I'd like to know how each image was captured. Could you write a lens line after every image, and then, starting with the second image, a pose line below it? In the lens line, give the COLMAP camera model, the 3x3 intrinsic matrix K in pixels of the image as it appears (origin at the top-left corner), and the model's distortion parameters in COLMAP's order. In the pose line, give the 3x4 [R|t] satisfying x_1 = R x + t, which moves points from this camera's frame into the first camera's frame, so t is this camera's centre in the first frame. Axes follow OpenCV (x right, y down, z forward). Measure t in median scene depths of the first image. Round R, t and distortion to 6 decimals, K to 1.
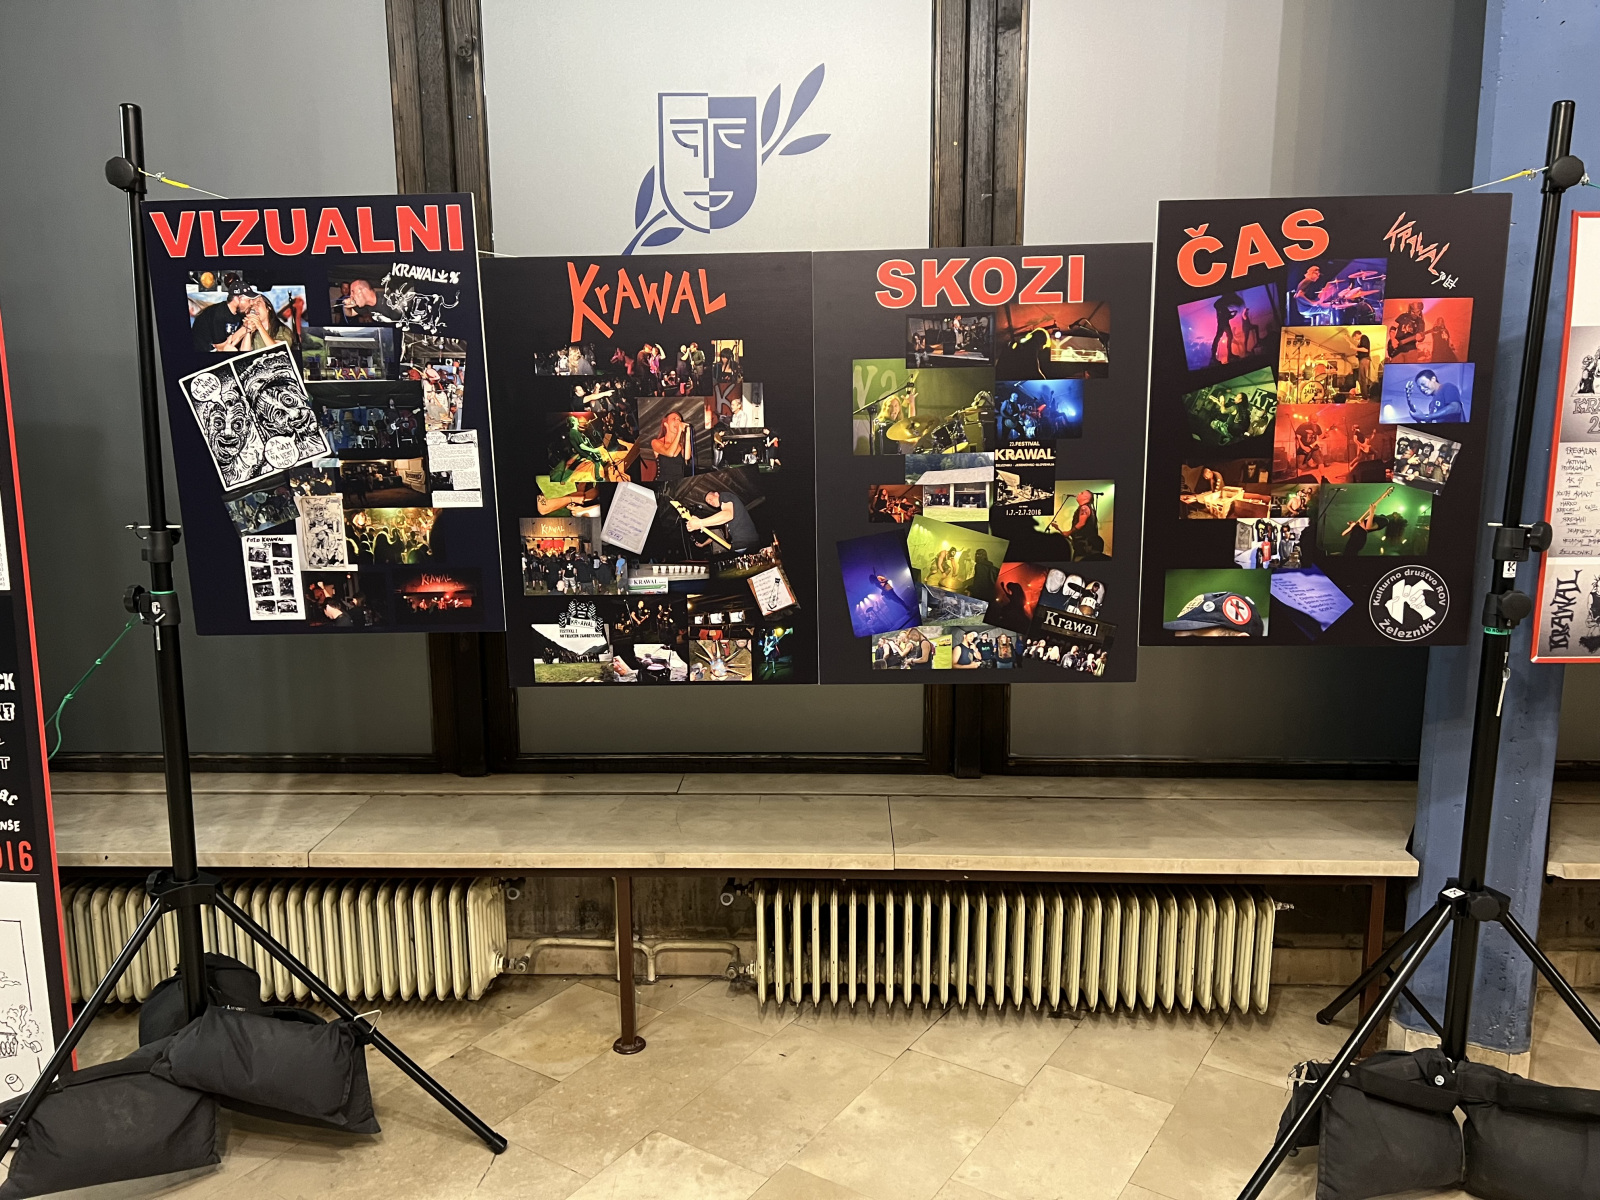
lens RADIAL K [[1242.1, 0, 802.3], [0, 1242.1, 600.7], [0, 0, 1]] dist [0.050338, -0.015098]
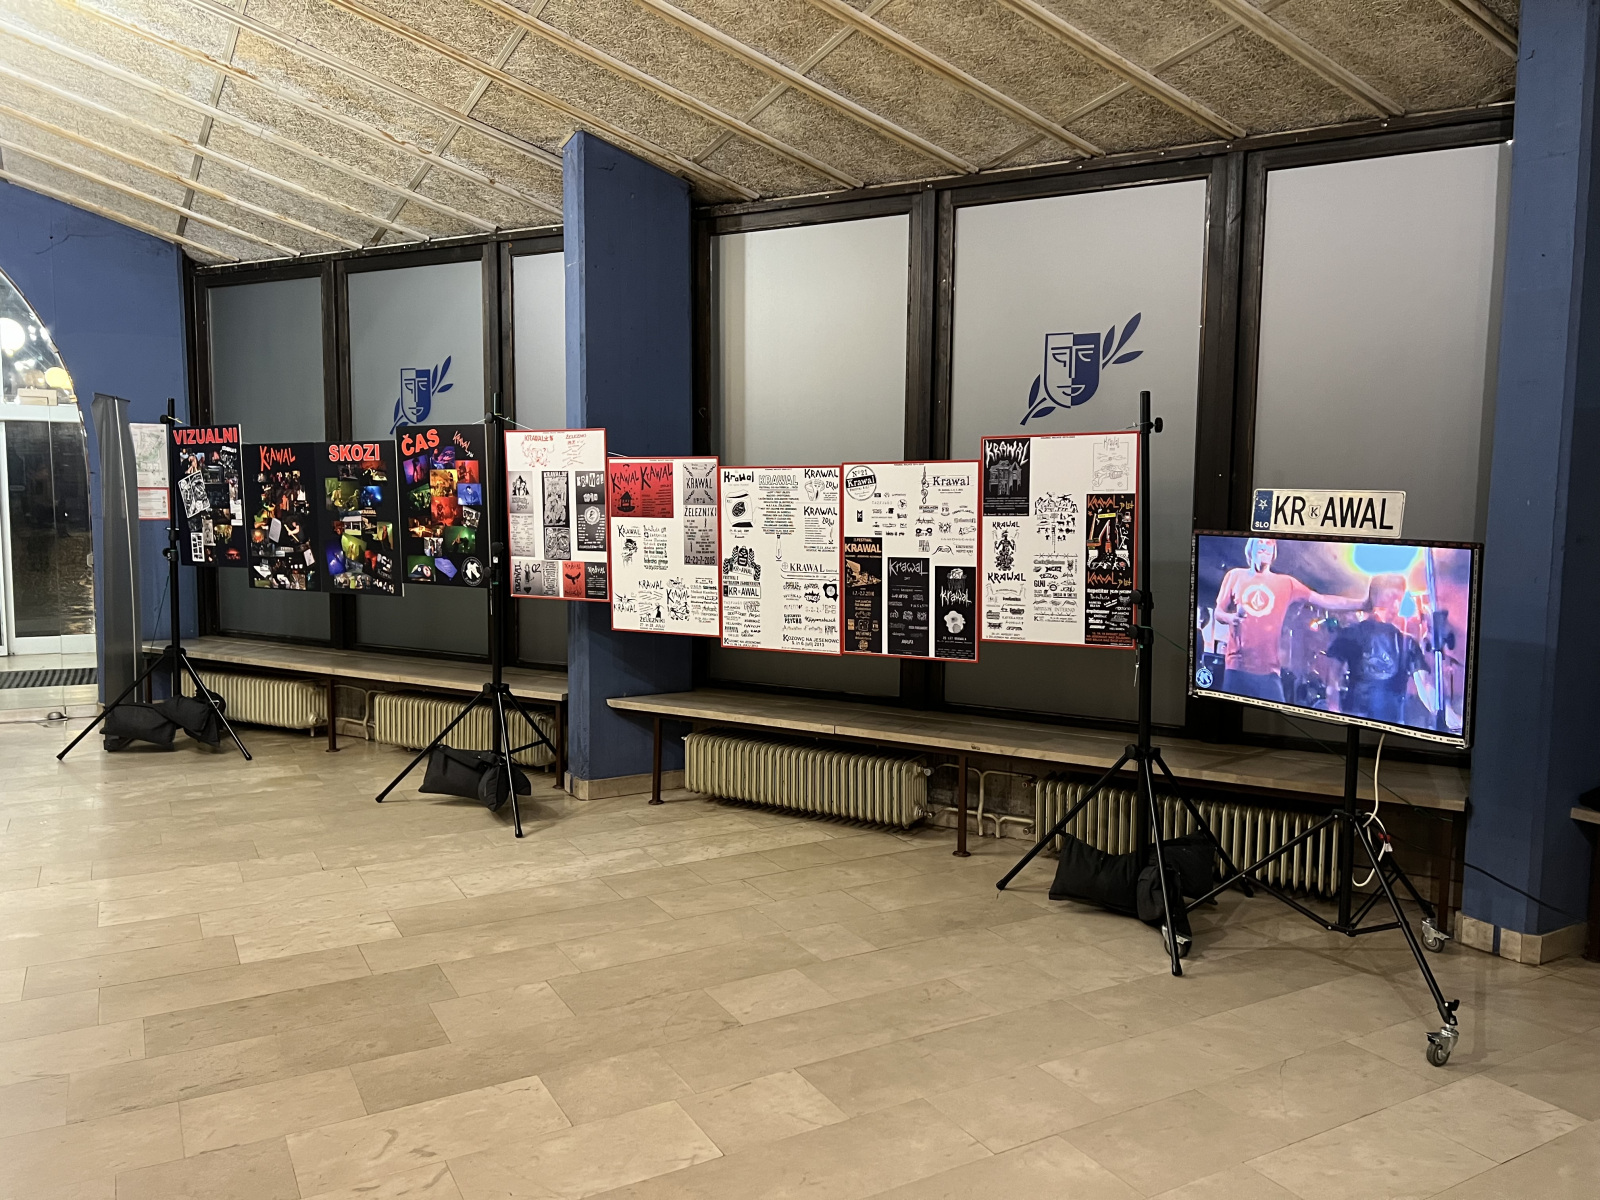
lens RADIAL K [[1197.3, 0, 809.9], [0, 1197.3, 610.8], [0, 0, 1]] dist [0.064542, -0.092713]
pose [[0.893585, 0.060979, -0.444733, 2.298009], [-0.091192, 0.994731, -0.046837, 0.142535], [0.439534, 0.082409, 0.894438, -0.992377]]
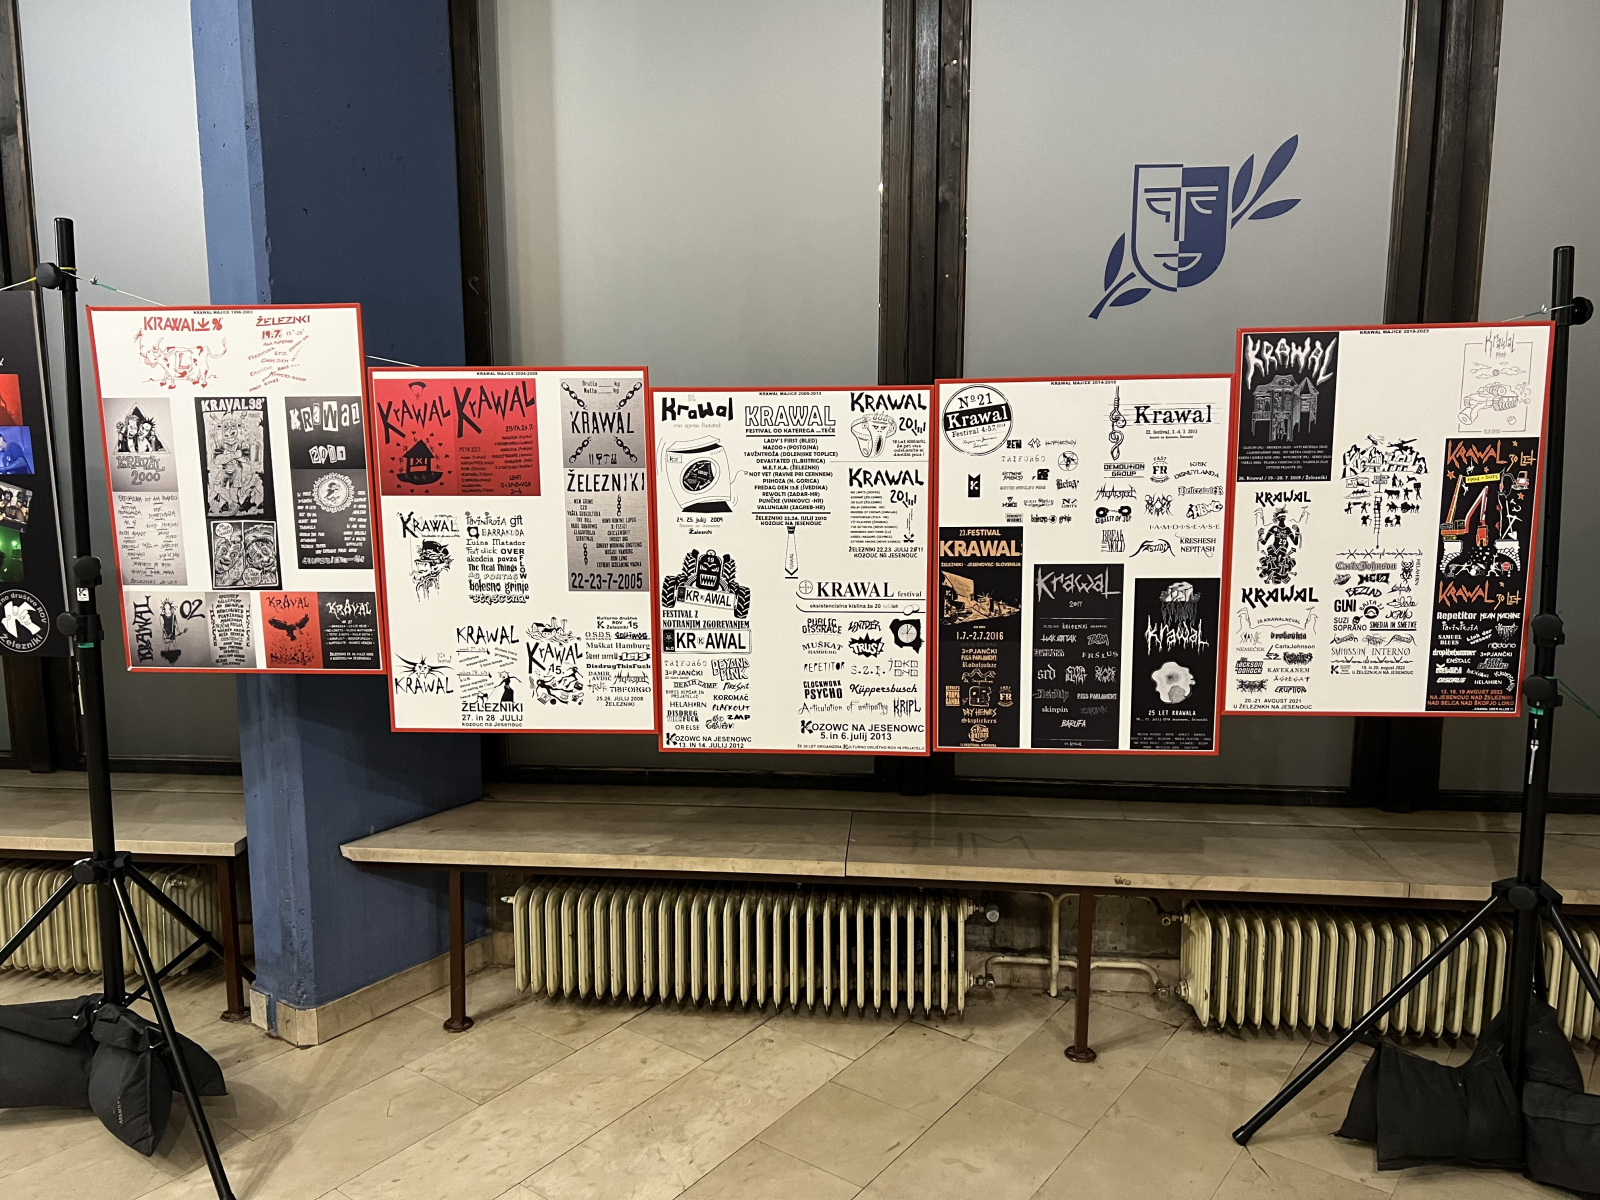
lens RADIAL K [[1197.3, 0, 805.7], [0, 1197.3, 610.2], [0, 0, 1]] dist [0.064542, -0.092713]
pose [[0.998796, 0.016164, -0.046317, 1.305607], [-0.016615, 0.999818, -0.009366, -0.010016], [0.046158, 0.010124, 0.998883, -0.140363]]
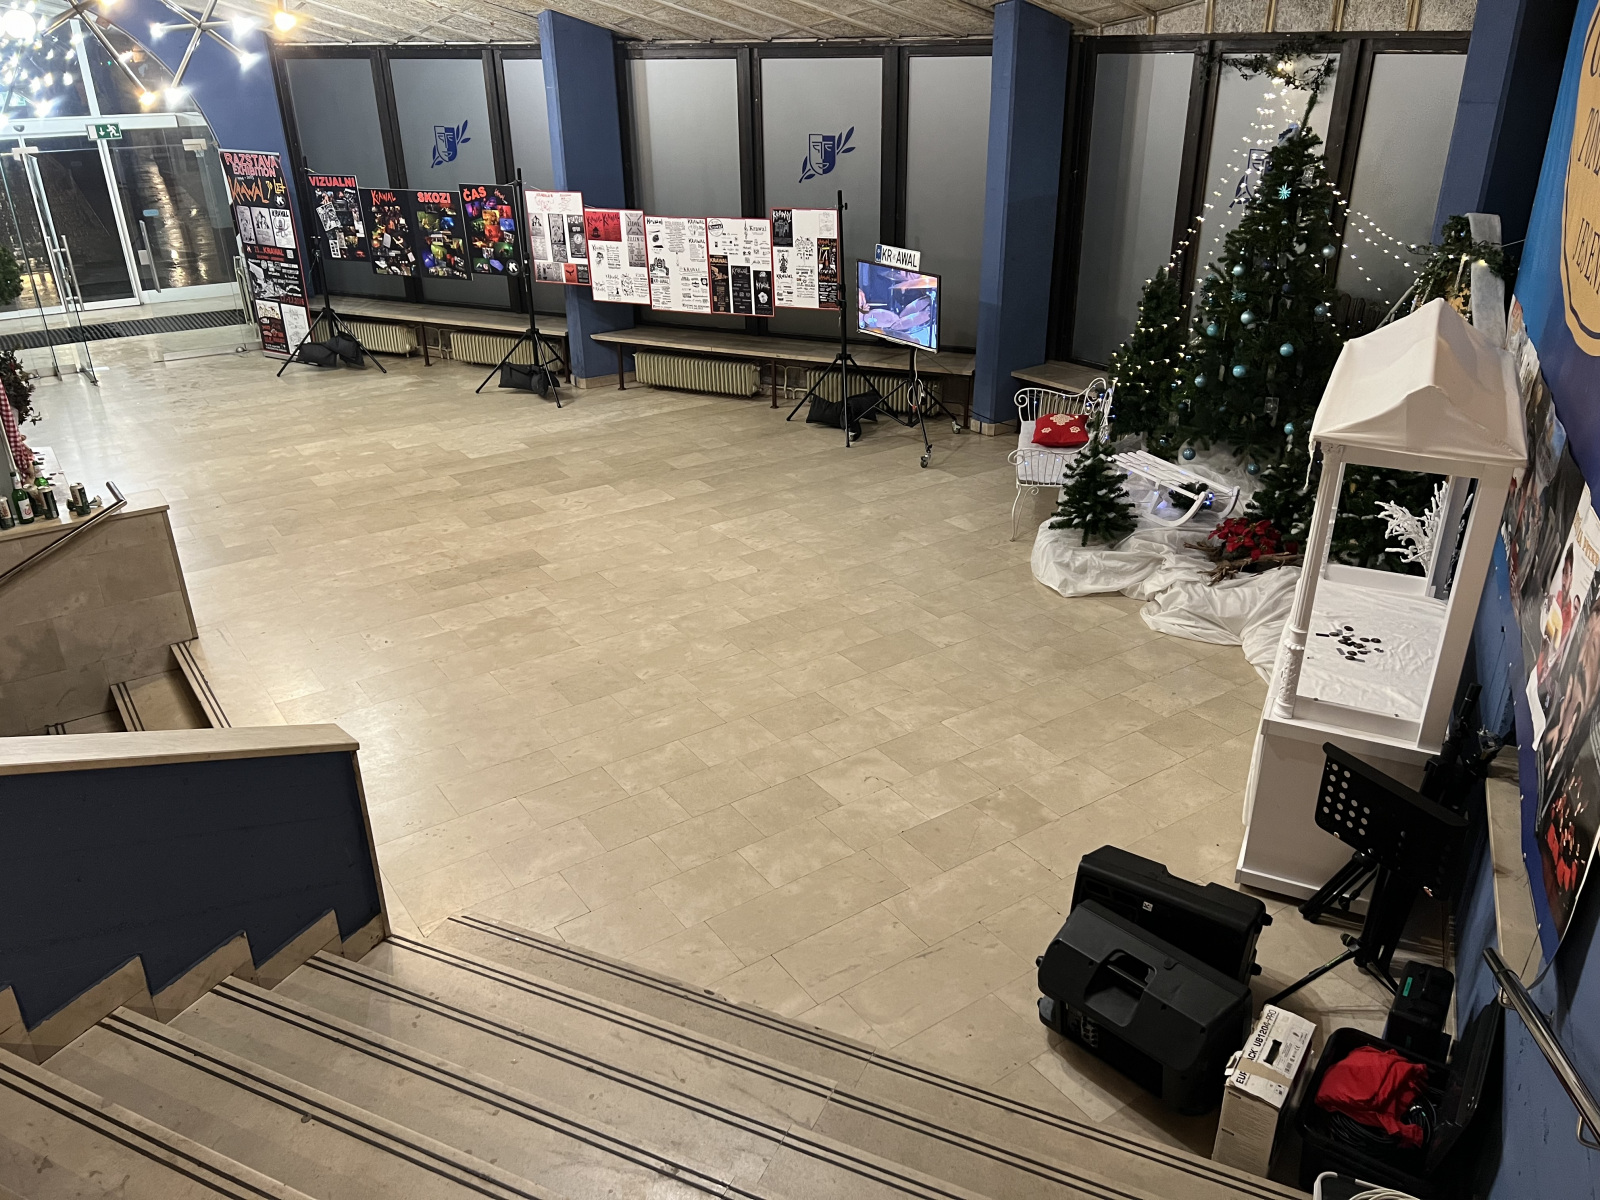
lens RADIAL K [[1197.3, 0, 810.6], [0, 1197.3, 611.4], [0, 0, 1]] dist [0.064542, -0.092713]
pose [[0.928428, 0.156810, -0.336797, 3.459650], [-0.058662, 0.957061, 0.283890, -0.122652], [0.366852, -0.243814, 0.897761, -3.265174]]
